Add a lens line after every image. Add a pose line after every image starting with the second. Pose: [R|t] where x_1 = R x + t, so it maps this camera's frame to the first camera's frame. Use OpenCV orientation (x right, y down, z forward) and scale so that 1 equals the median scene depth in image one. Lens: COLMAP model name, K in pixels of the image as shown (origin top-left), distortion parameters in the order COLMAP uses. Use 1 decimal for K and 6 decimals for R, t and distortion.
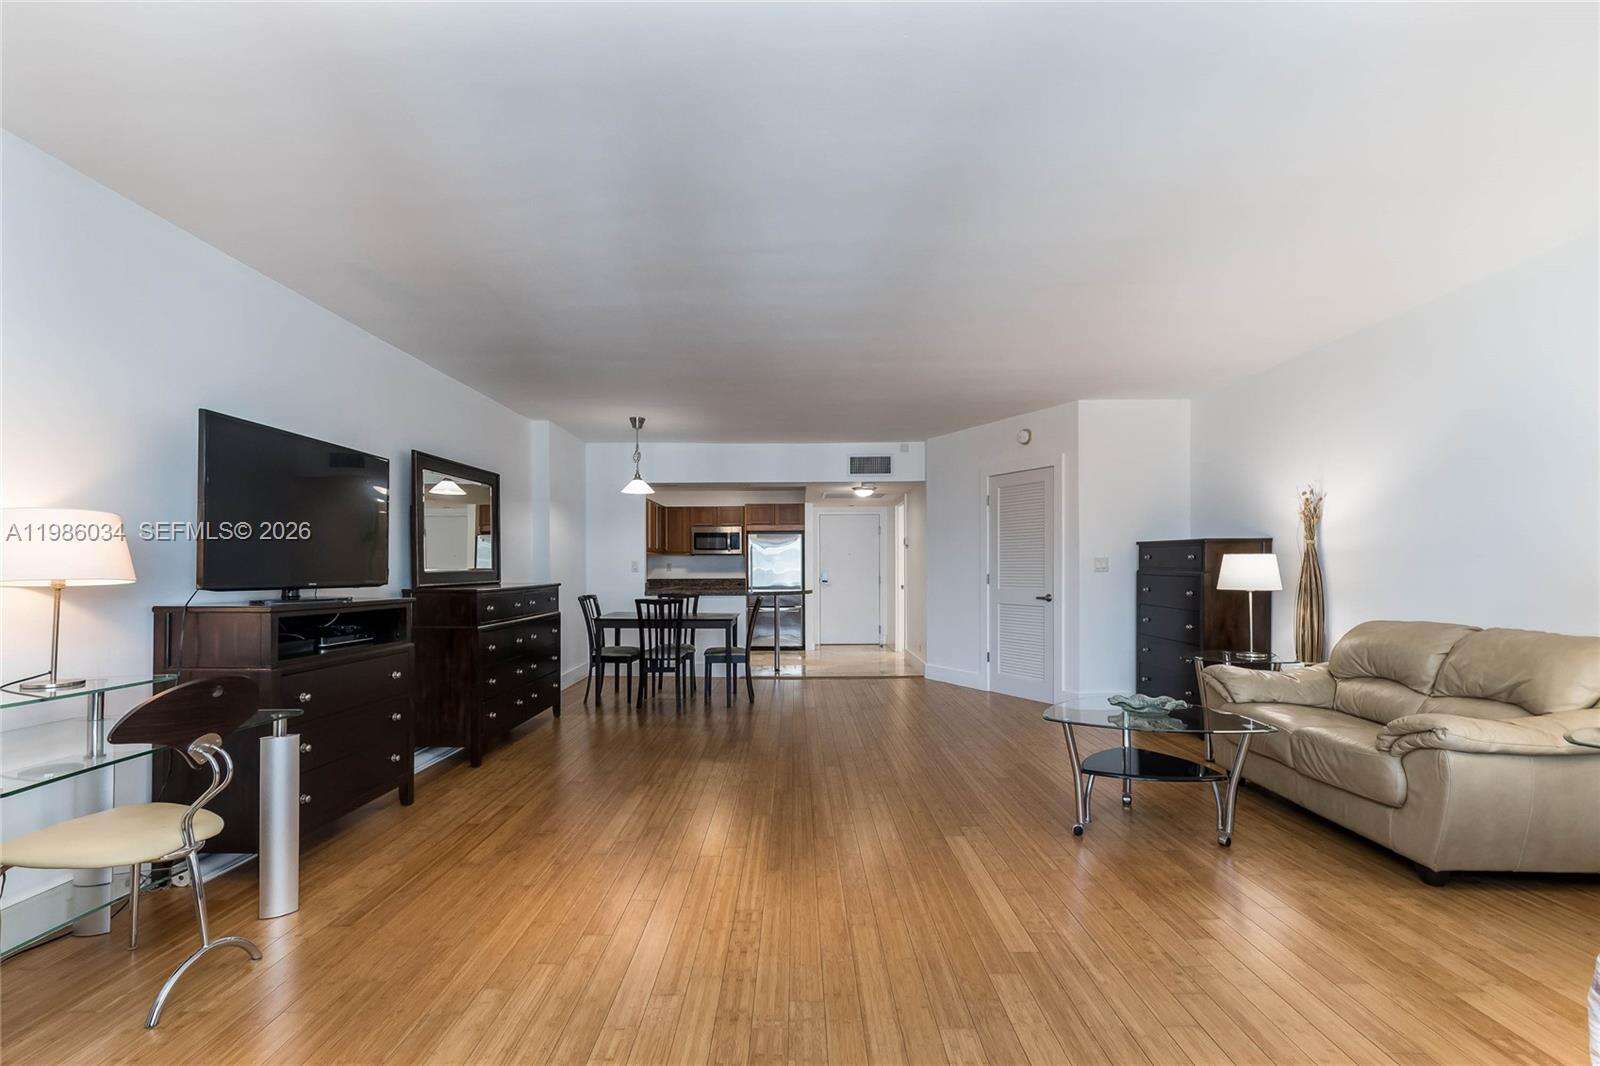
lens RADIAL K [[692.8, 0, 799.9], [0, 692.8, 562.7], [0, 0, 1]] dist [0.000116, 0.000001]
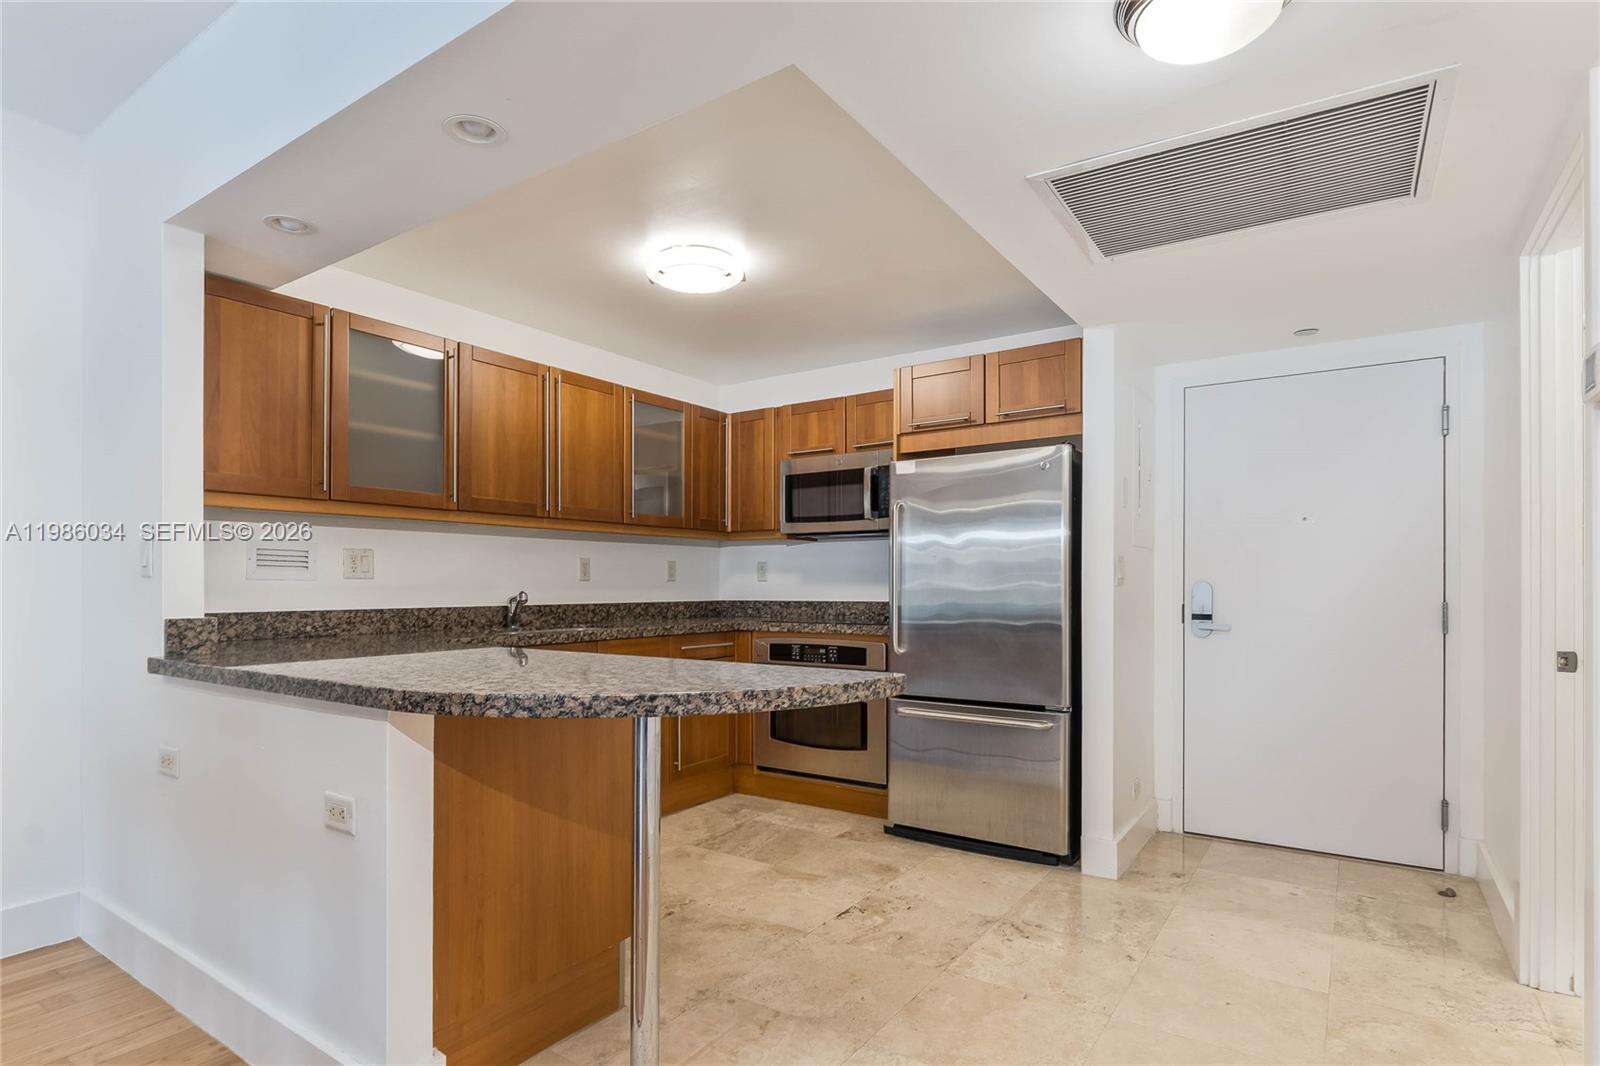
lens RADIAL K [[835.5, 0, 773.2], [0, 835.5, 589.6], [0, 0, 1]] dist [-0.000178, -0.001084]
pose [[0.815580, 0.007081, -0.578601, 0.098919], [0.001918, 0.999887, 0.014940, 0.010192], [0.578642, -0.013295, 0.815474, 0.660387]]
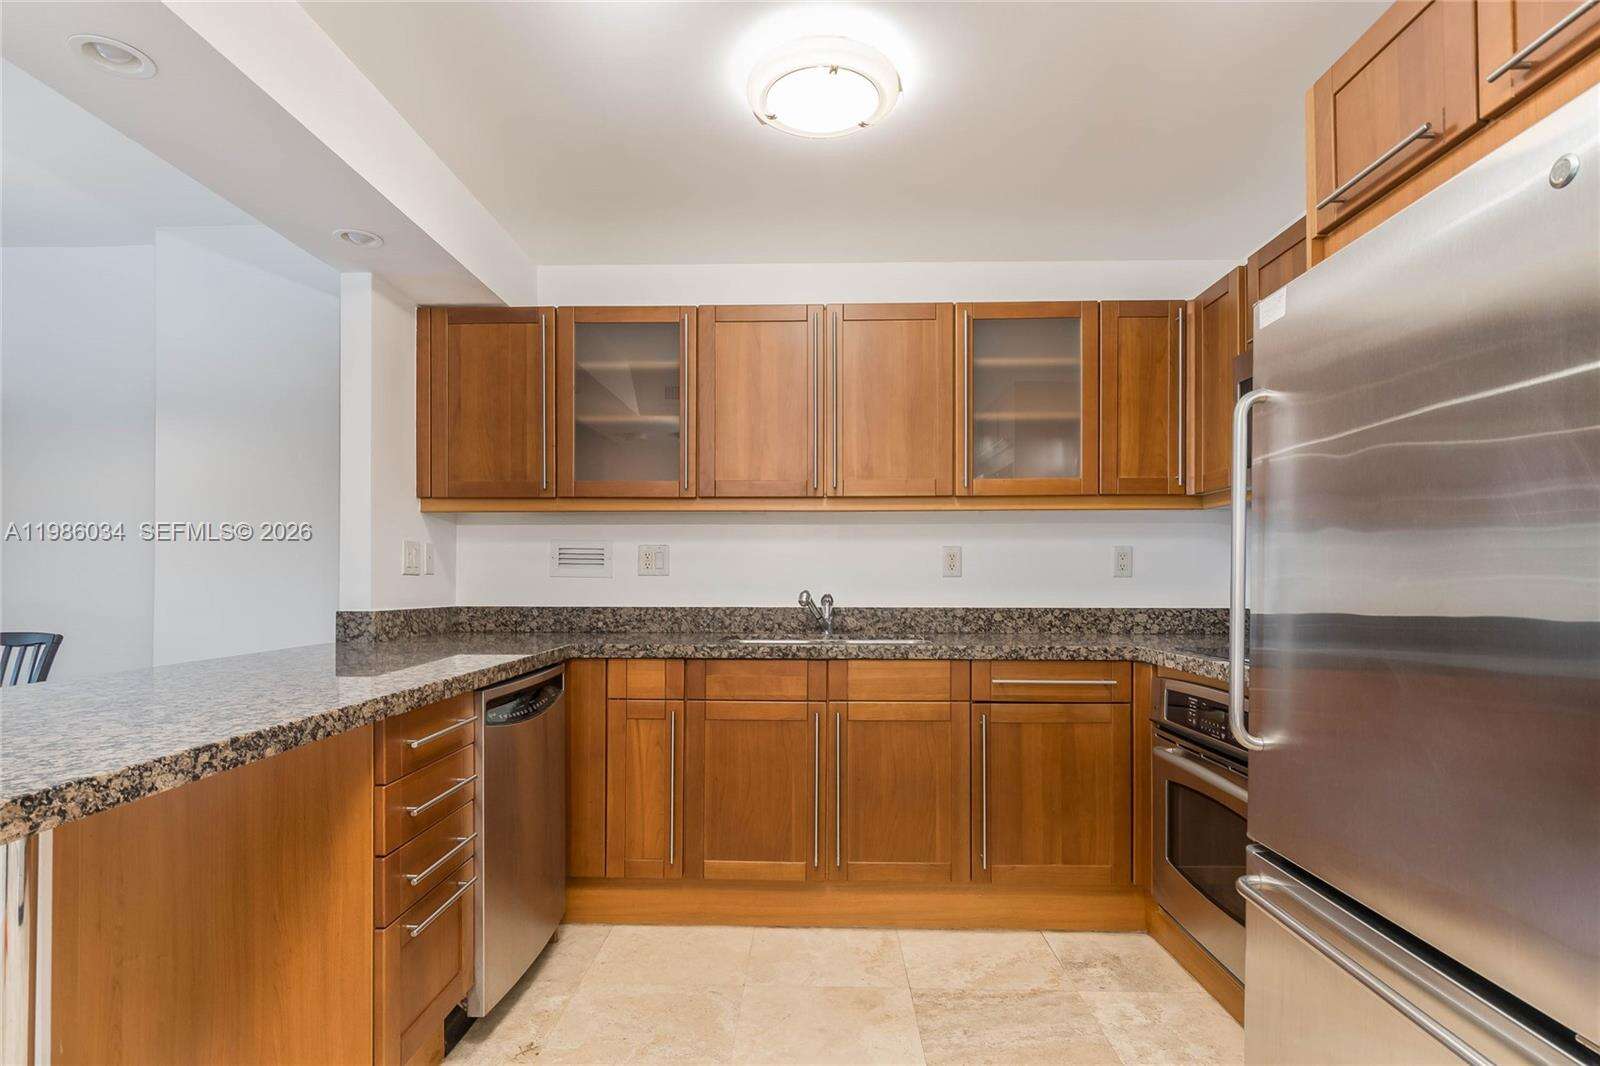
lens RADIAL K [[822.5, 0, 798.2], [0, 822.5, 573.5], [0, 0, 1]] dist [-0.000149, -0.000506]
pose [[-0.029611, -0.003435, -0.999556, 0.089357], [0.006503, 0.999972, -0.003629, 0.011326], [0.999540, -0.006607, -0.029588, 0.909636]]
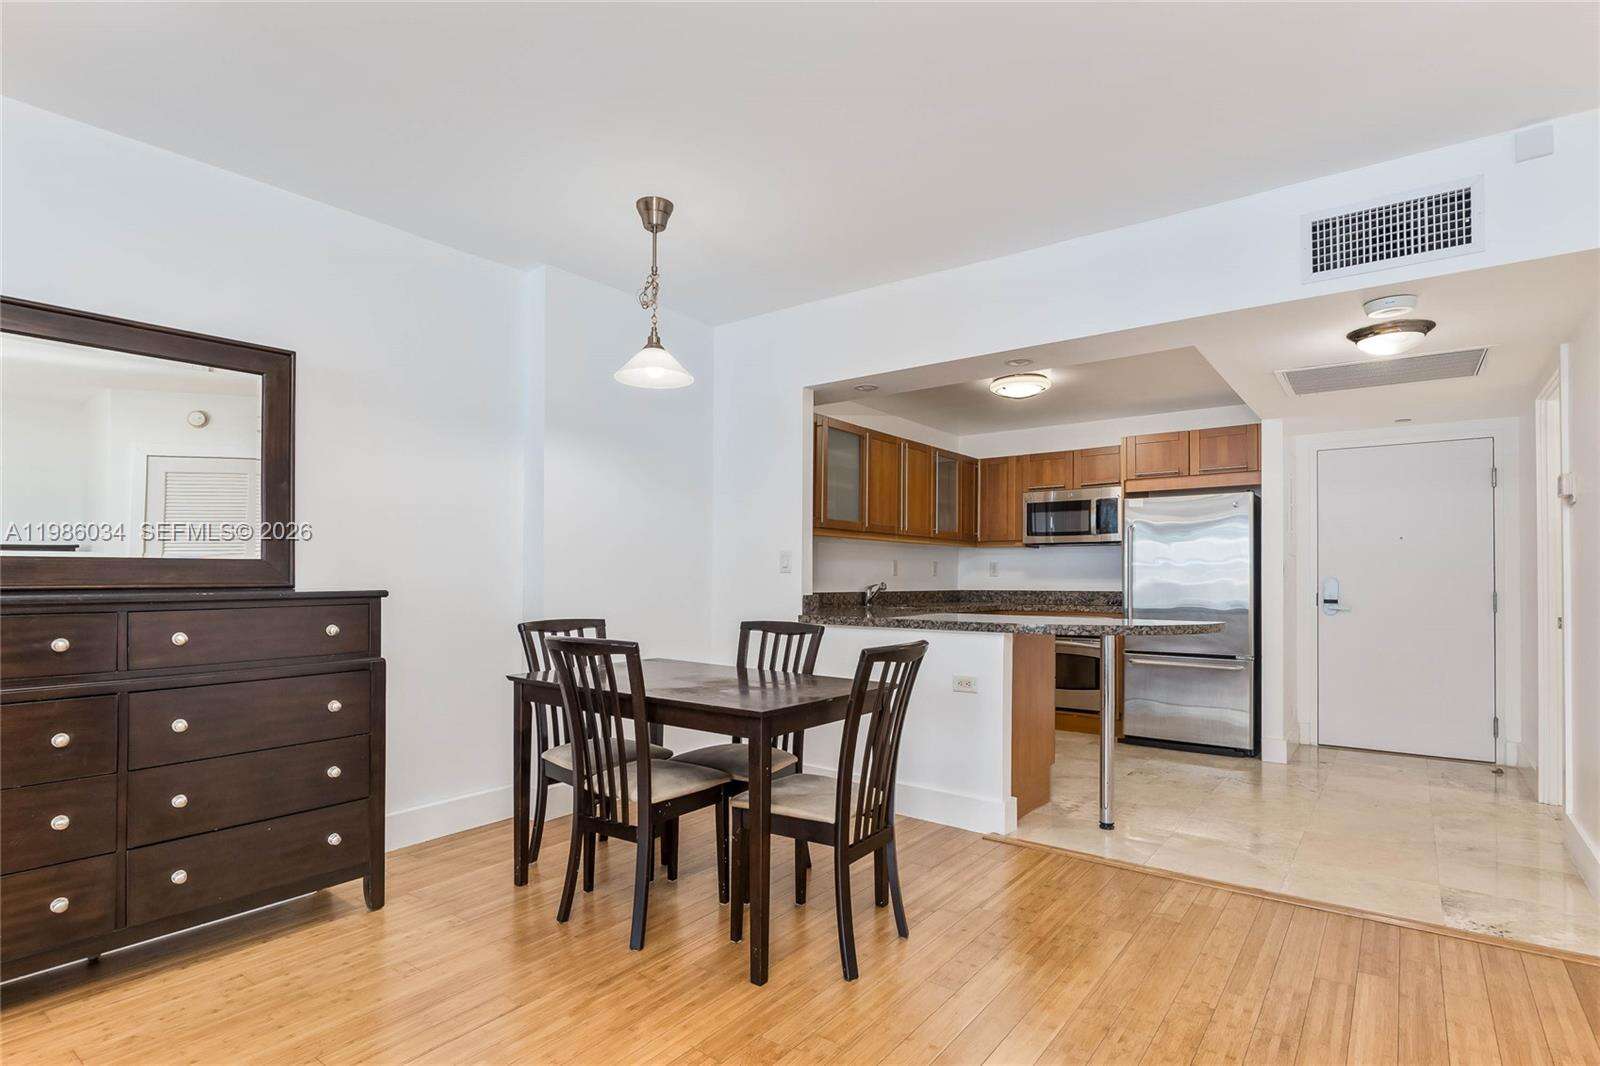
lens RADIAL K [[822.5, 0, 798.2], [0, 822.5, 573.5], [0, 0, 1]] dist [-0.000149, -0.000506]
pose [[0.798916, 0.002621, -0.601437, 0.085752], [-0.002277, 0.999997, 0.001334, 0.009618], [0.601439, 0.000304, 0.798919, 0.413329]]
